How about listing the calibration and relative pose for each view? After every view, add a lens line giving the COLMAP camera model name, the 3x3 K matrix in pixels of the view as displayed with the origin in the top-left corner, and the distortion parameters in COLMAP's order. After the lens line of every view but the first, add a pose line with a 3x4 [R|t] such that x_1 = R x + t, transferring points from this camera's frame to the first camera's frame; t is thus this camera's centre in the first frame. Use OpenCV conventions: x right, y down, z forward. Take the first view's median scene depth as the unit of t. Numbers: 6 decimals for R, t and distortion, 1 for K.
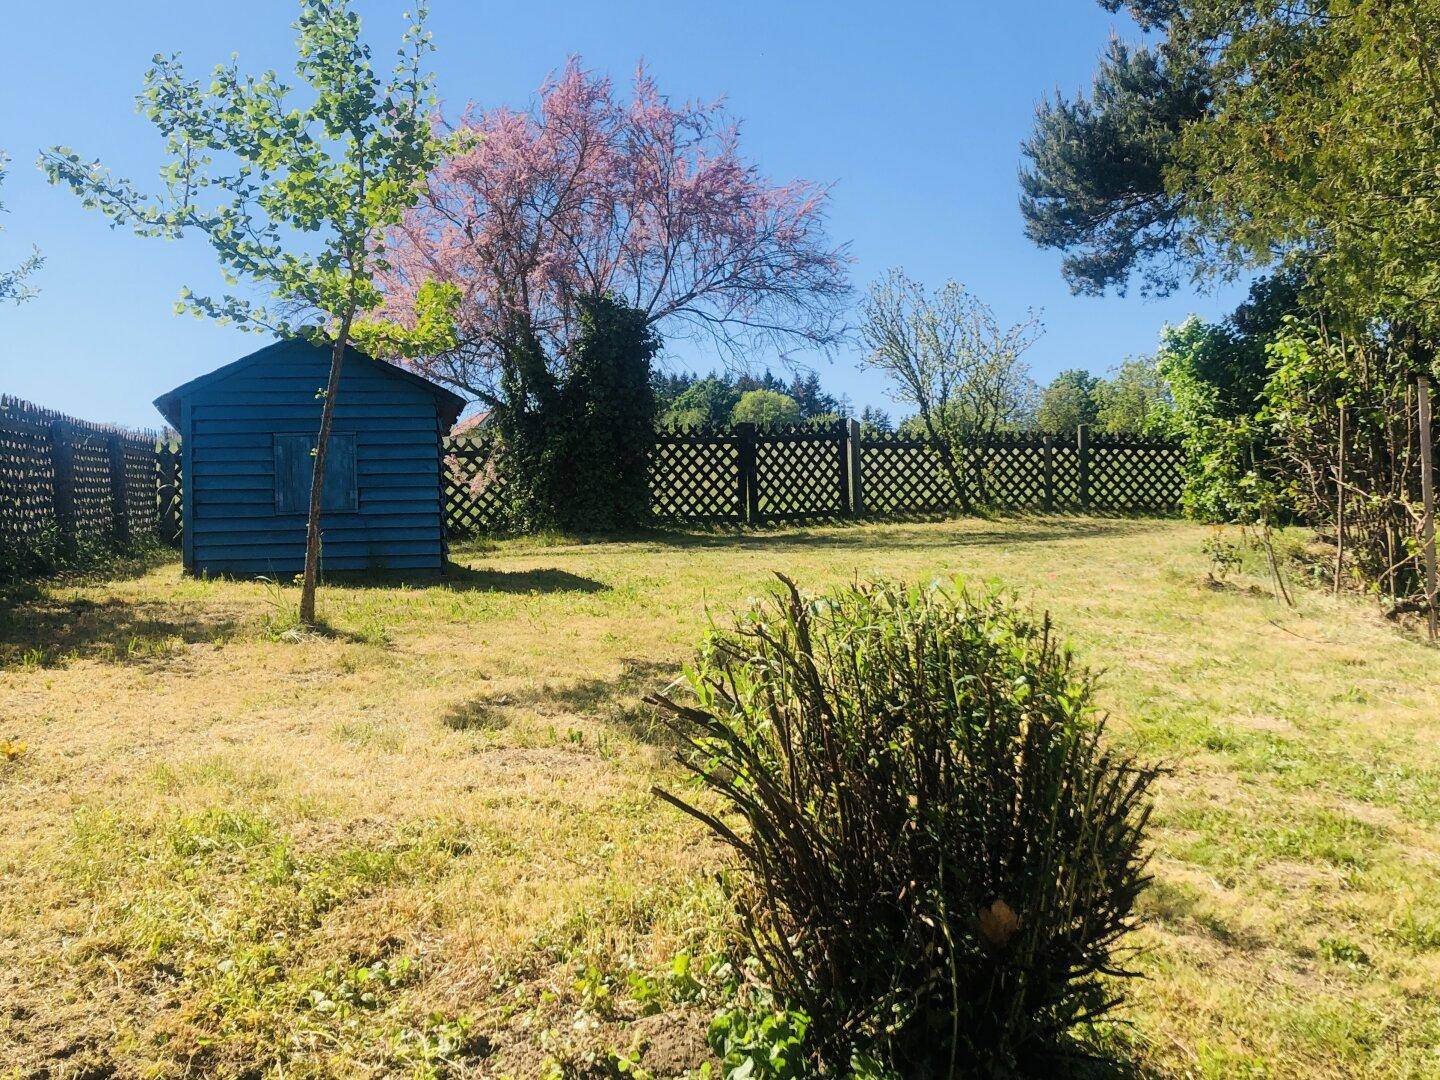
lens RADIAL K [[1741.3, 0, 723.5], [0, 1741.3, 539.8], [0, 0, 1]] dist [-0.006339, 0.000000]
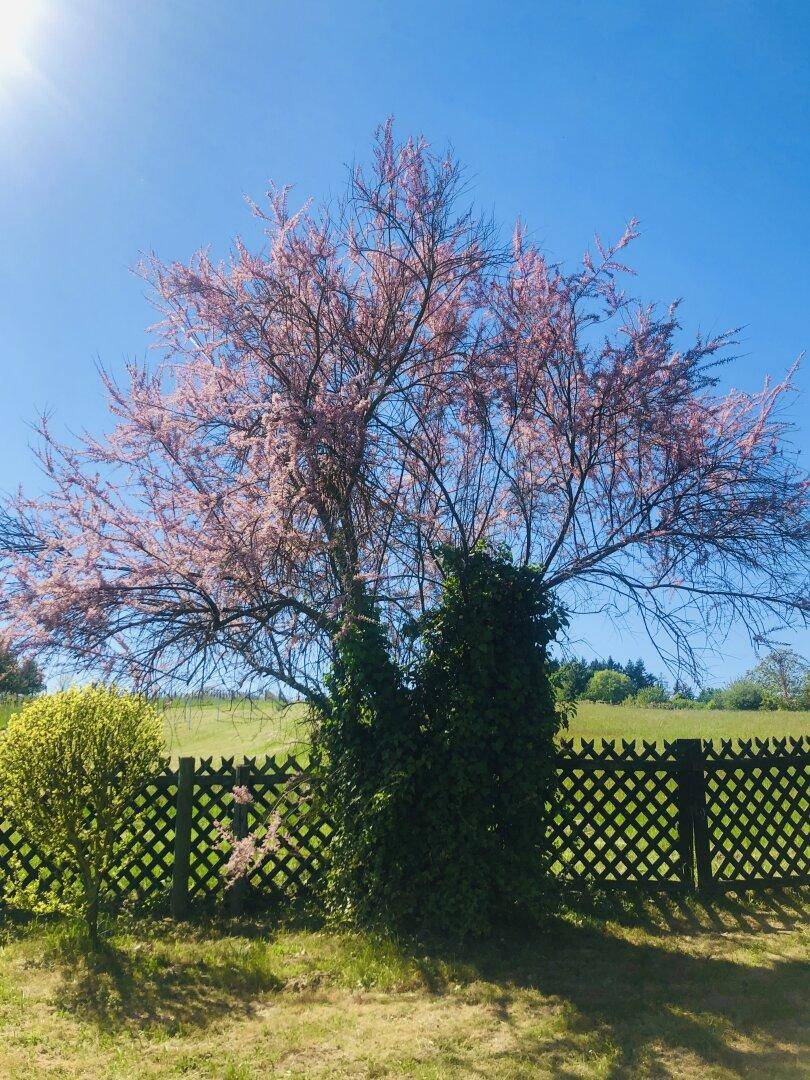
lens RADIAL K [[1017.7, 0, 424.1], [0, 1017.7, 501.2], [0, 0, 1]] dist [0.033802, 0.000882]
pose [[0.989015, -0.015224, -0.147032, -0.028868], [-0.021334, 0.969566, -0.243900, -0.057634], [0.146270, 0.244358, 0.958590, 0.577394]]
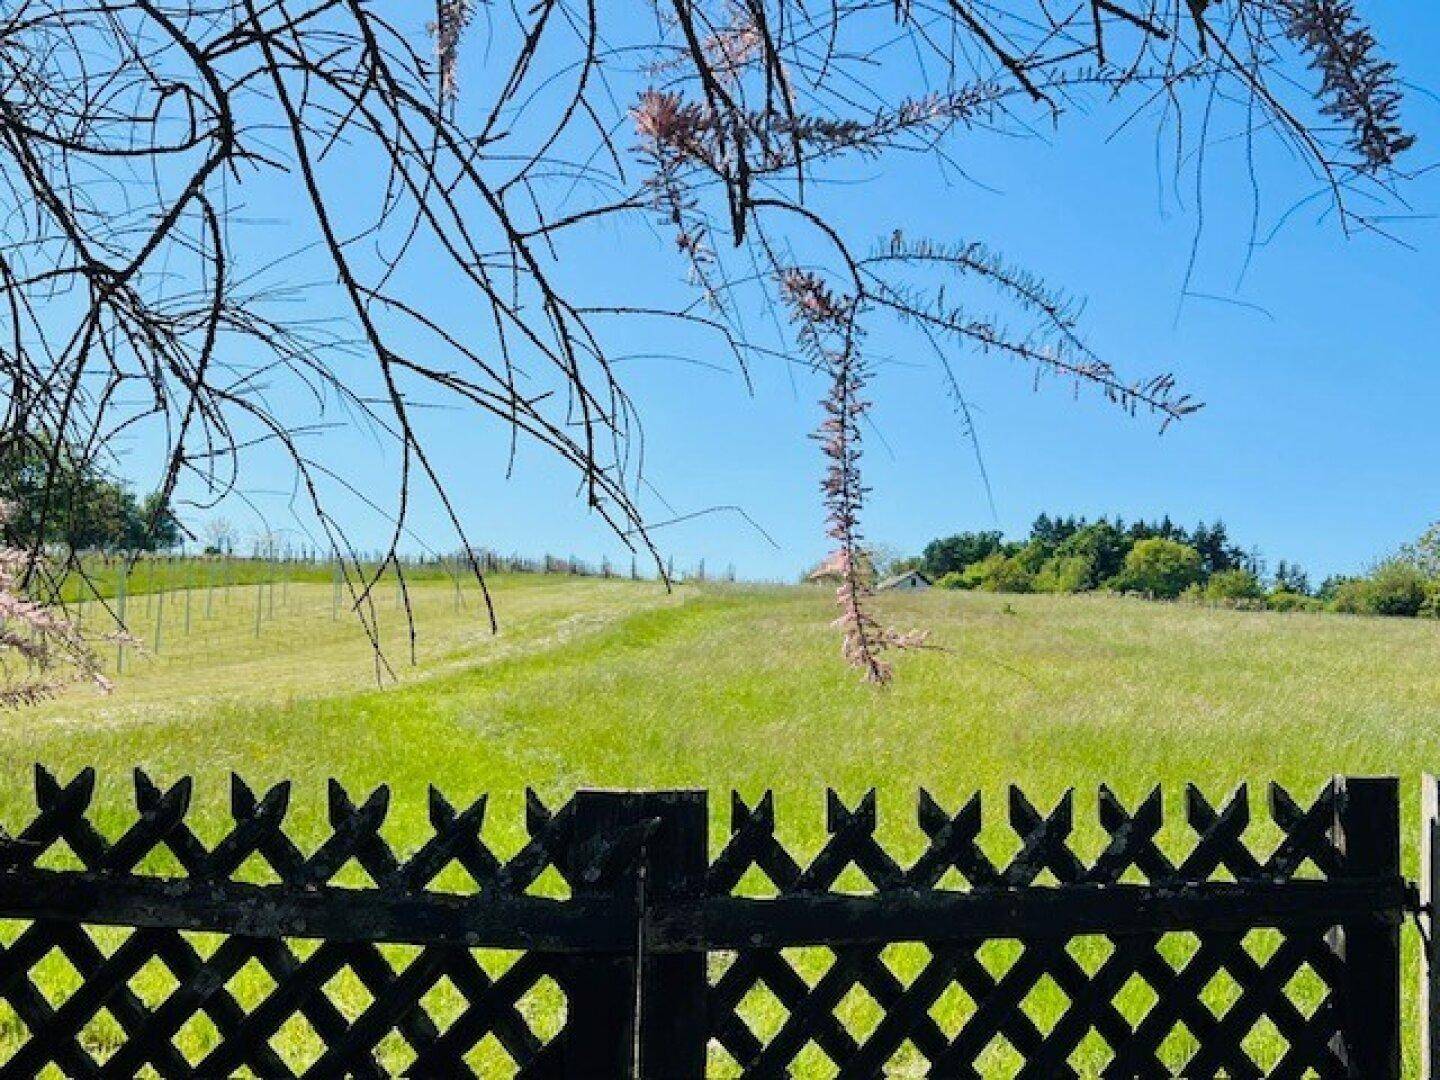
lens RADIAL K [[1741.3, 0, 721.1], [0, 1741.3, 539.9], [0, 0, 1]] dist [-0.006339, 0.000000]
pose [[0.973450, 0.039289, -0.225502, 0.048639], [-0.057090, 0.995699, -0.072971, -0.076935], [0.221665, 0.083907, 0.971506, 0.866008]]
